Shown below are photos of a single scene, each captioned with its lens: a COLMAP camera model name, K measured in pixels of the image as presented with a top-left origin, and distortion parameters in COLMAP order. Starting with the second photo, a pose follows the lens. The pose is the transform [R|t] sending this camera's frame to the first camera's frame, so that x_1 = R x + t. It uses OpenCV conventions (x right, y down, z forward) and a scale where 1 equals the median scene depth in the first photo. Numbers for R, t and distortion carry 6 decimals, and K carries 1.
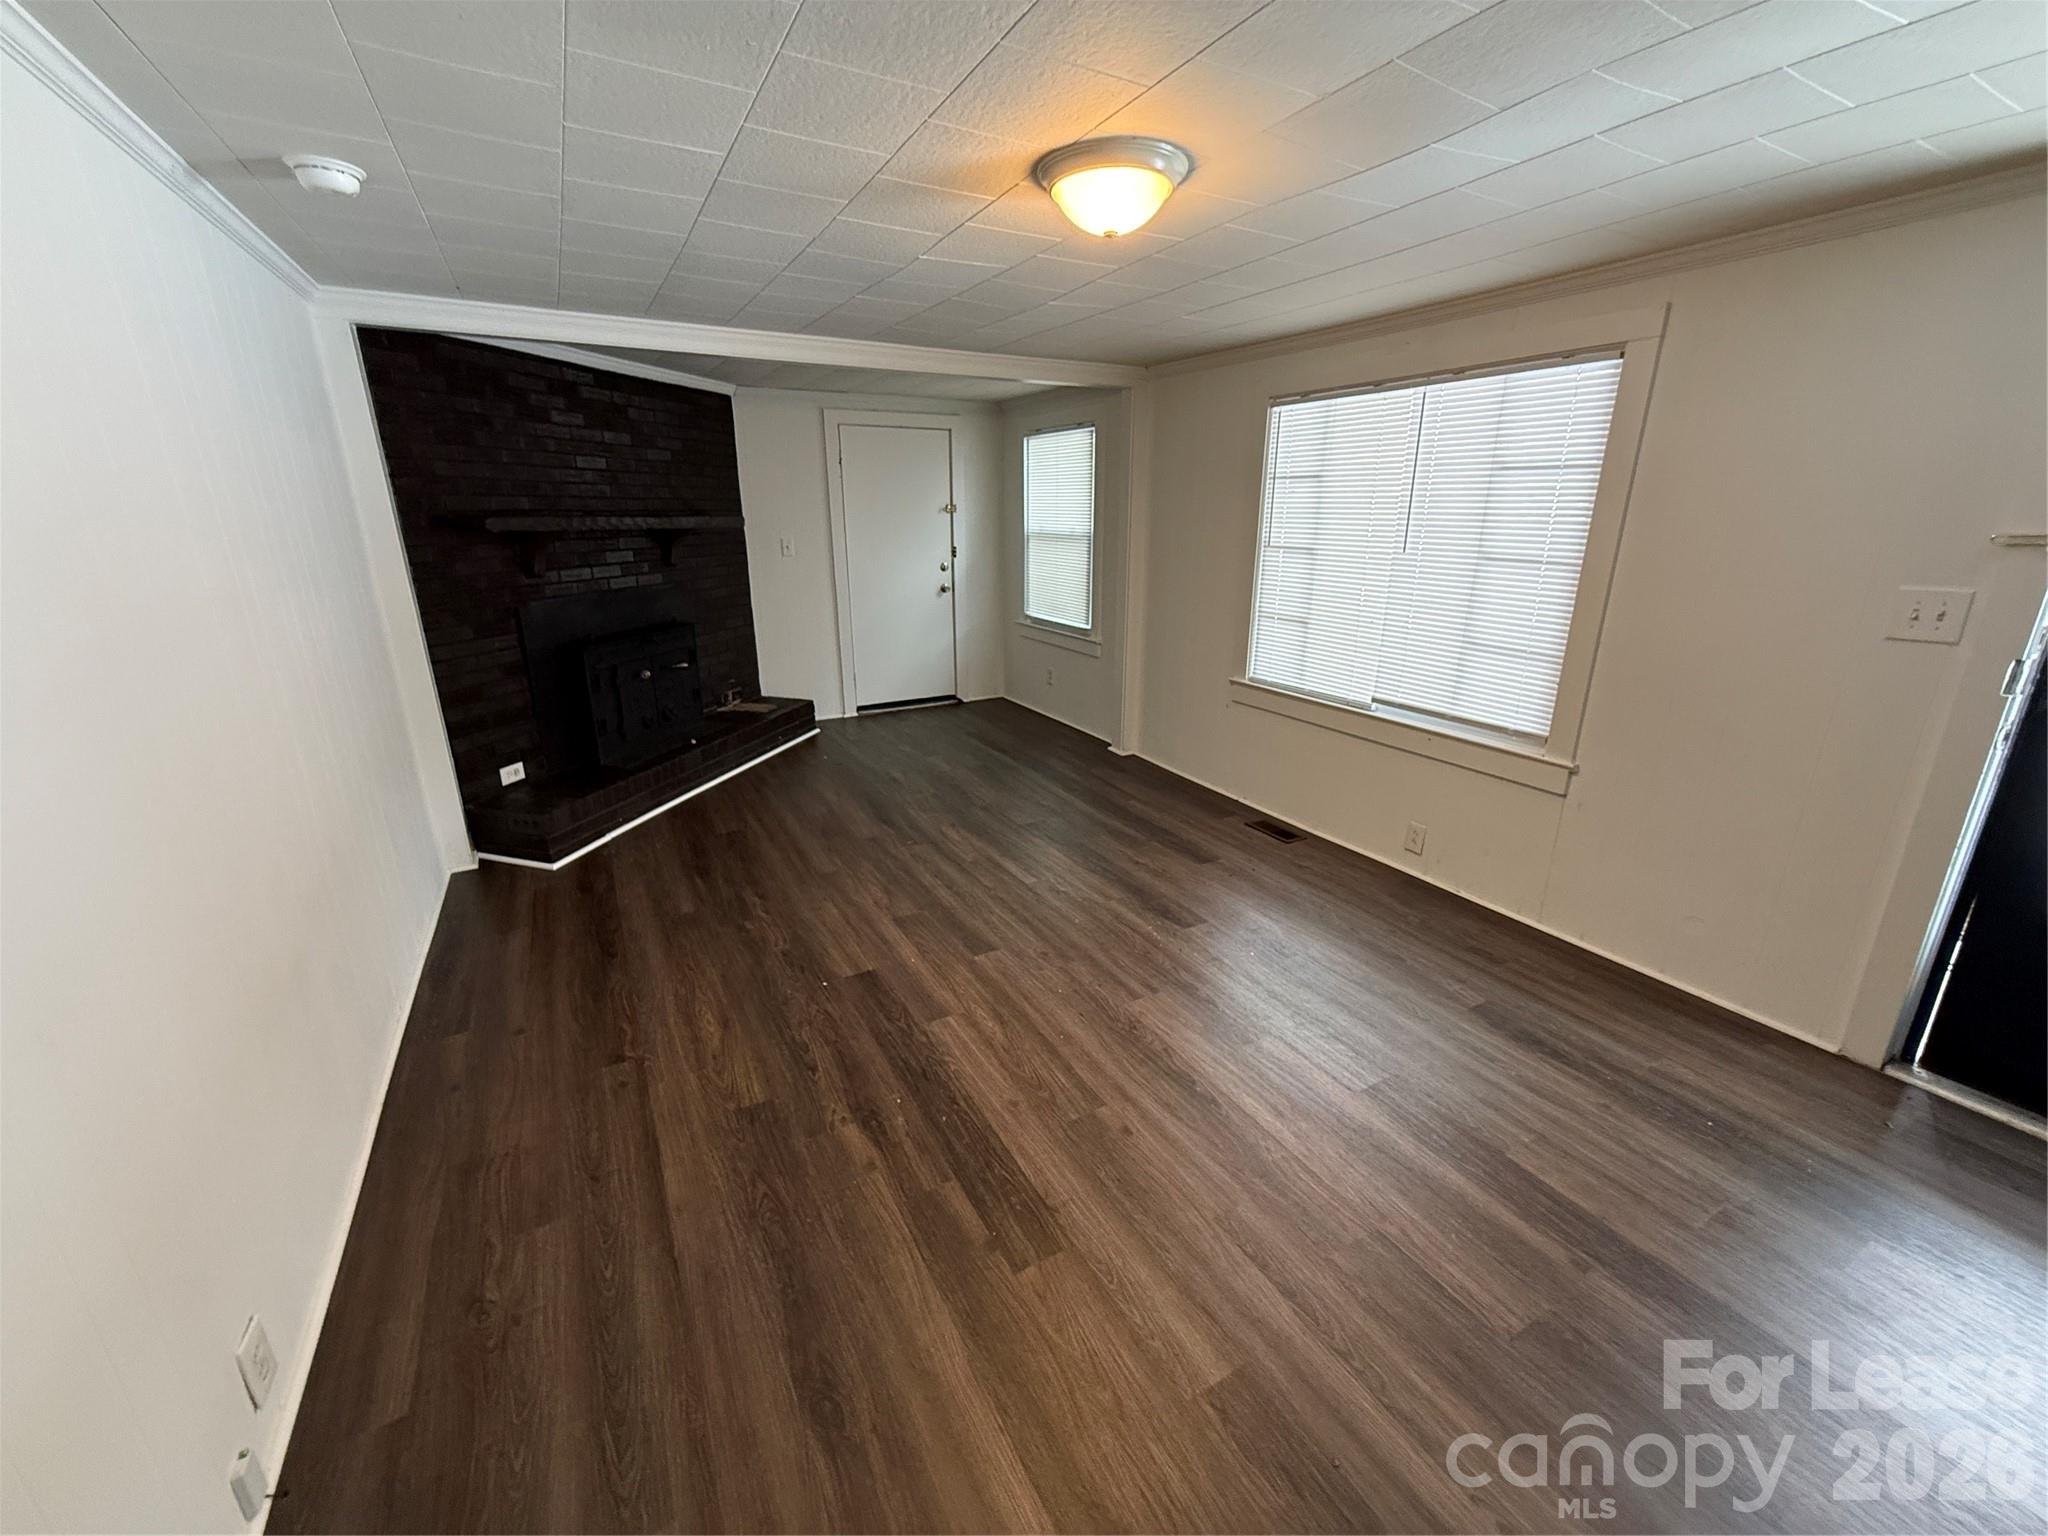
lens RADIAL K [[815.4, 0, 1026.1], [0, 815.4, 755.3], [0, 0, 1]] dist [-0.001214, 0.000325]
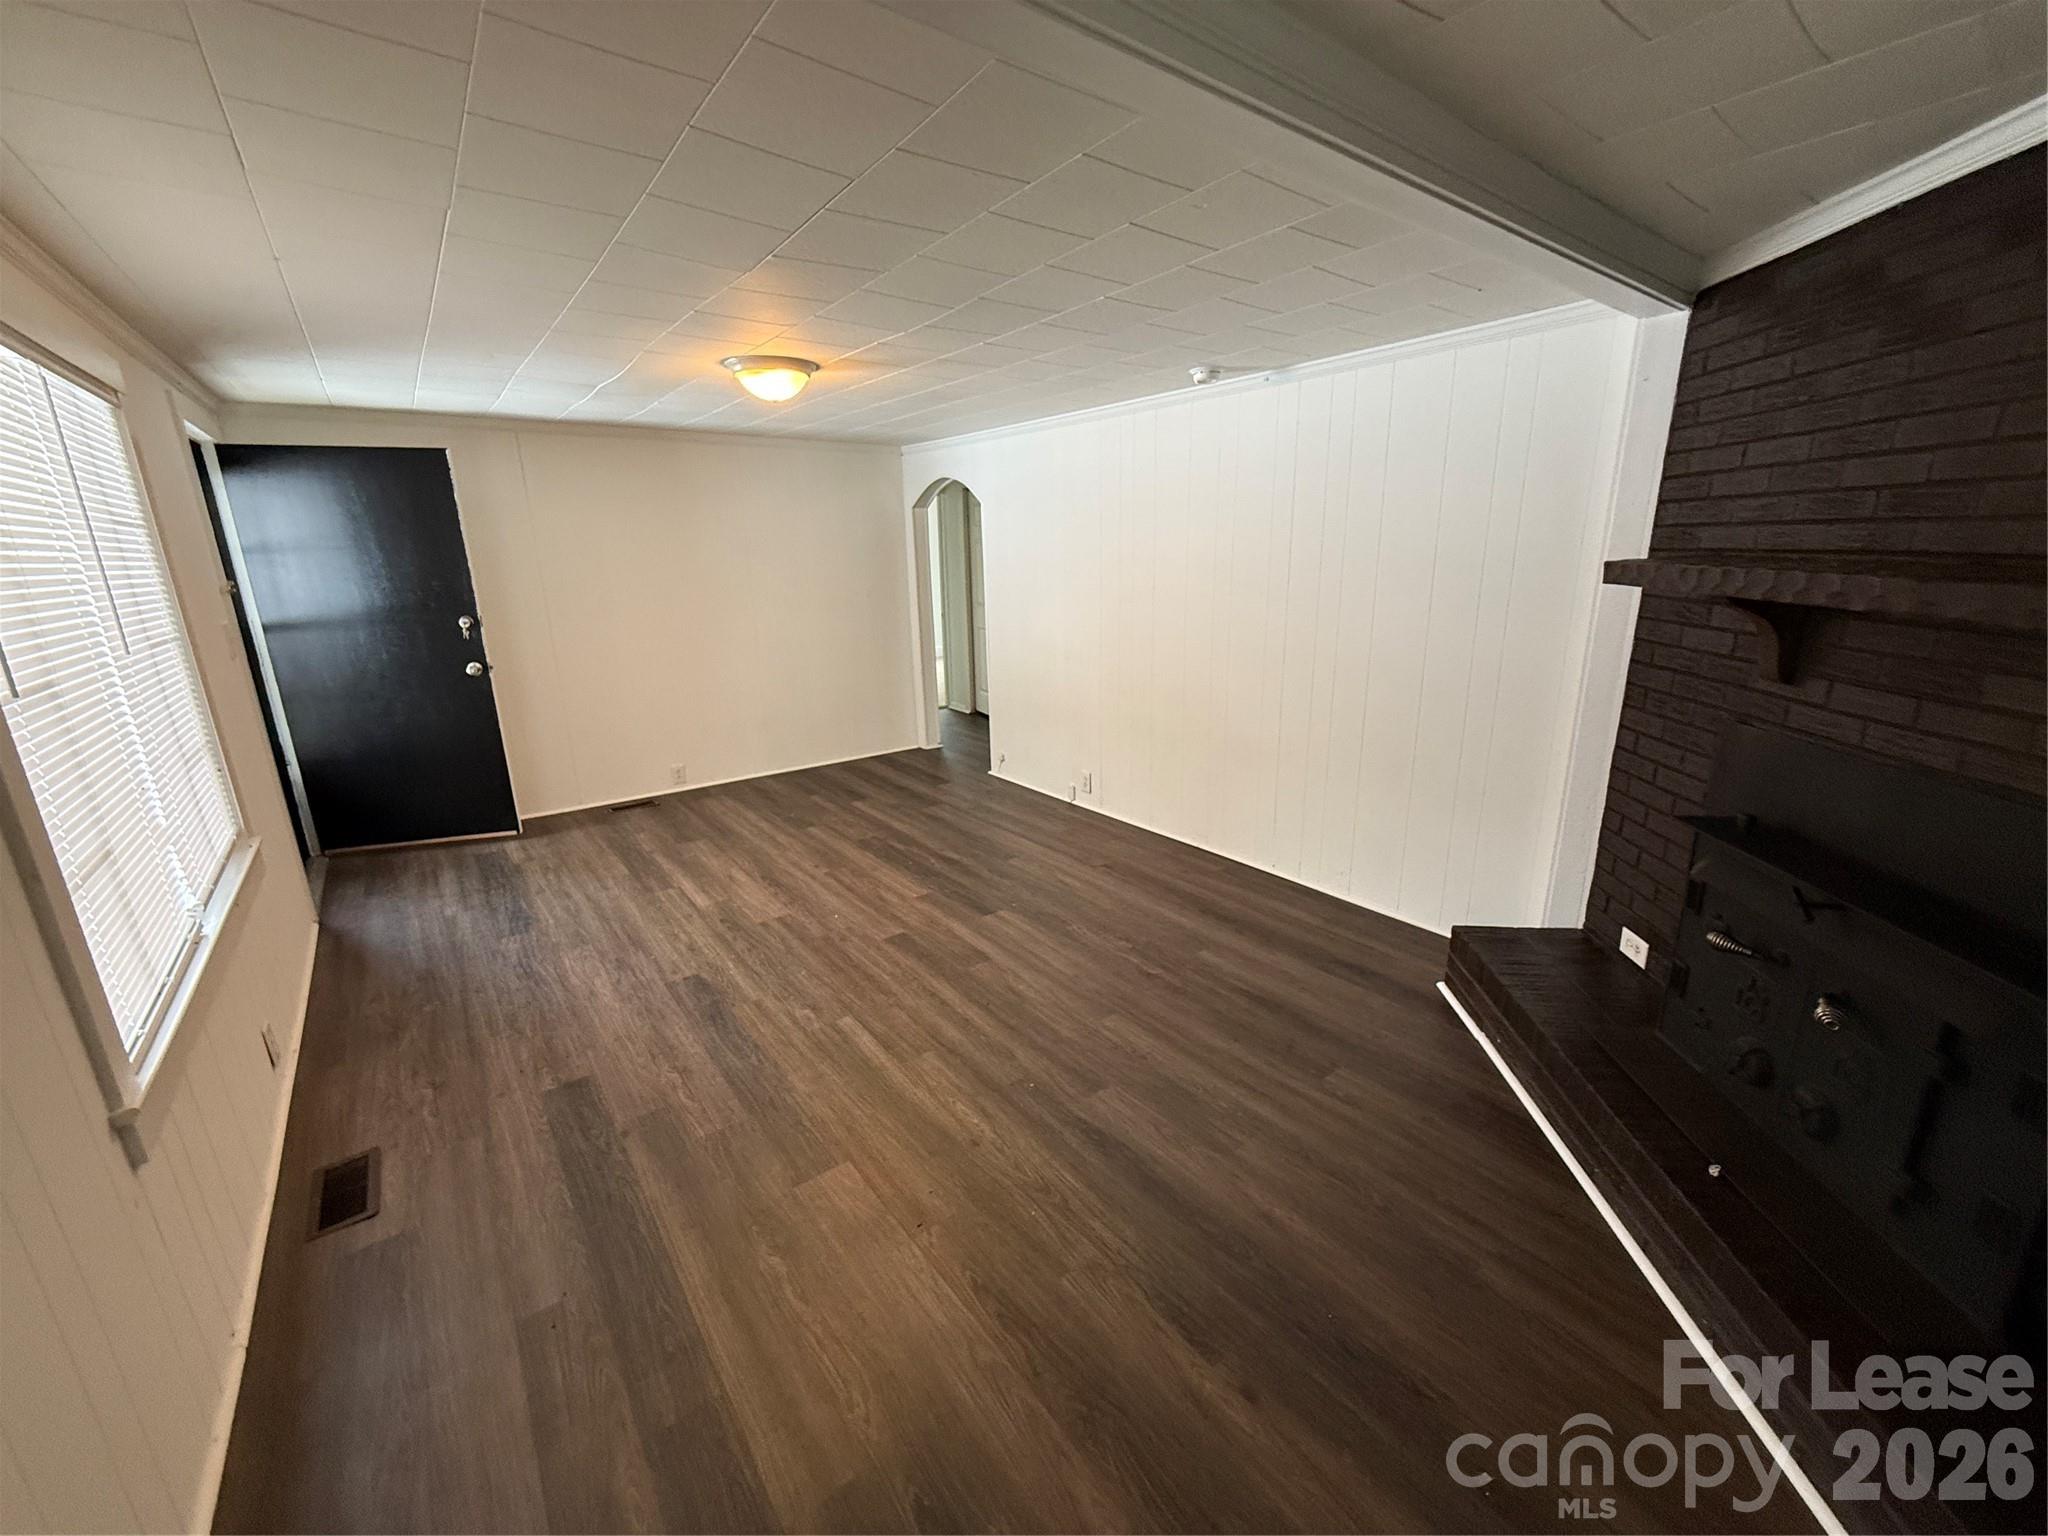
lens RADIAL K [[815.4, 0, 1023.0], [0, 815.4, 776.3], [0, 0, 1]] dist [-0.001214, 0.000325]
pose [[-0.990237, 0.054460, -0.128312, -0.090890], [-0.023297, 0.842909, 0.537552, -0.558113], [0.137431, 0.535293, -0.833411, 1.812384]]
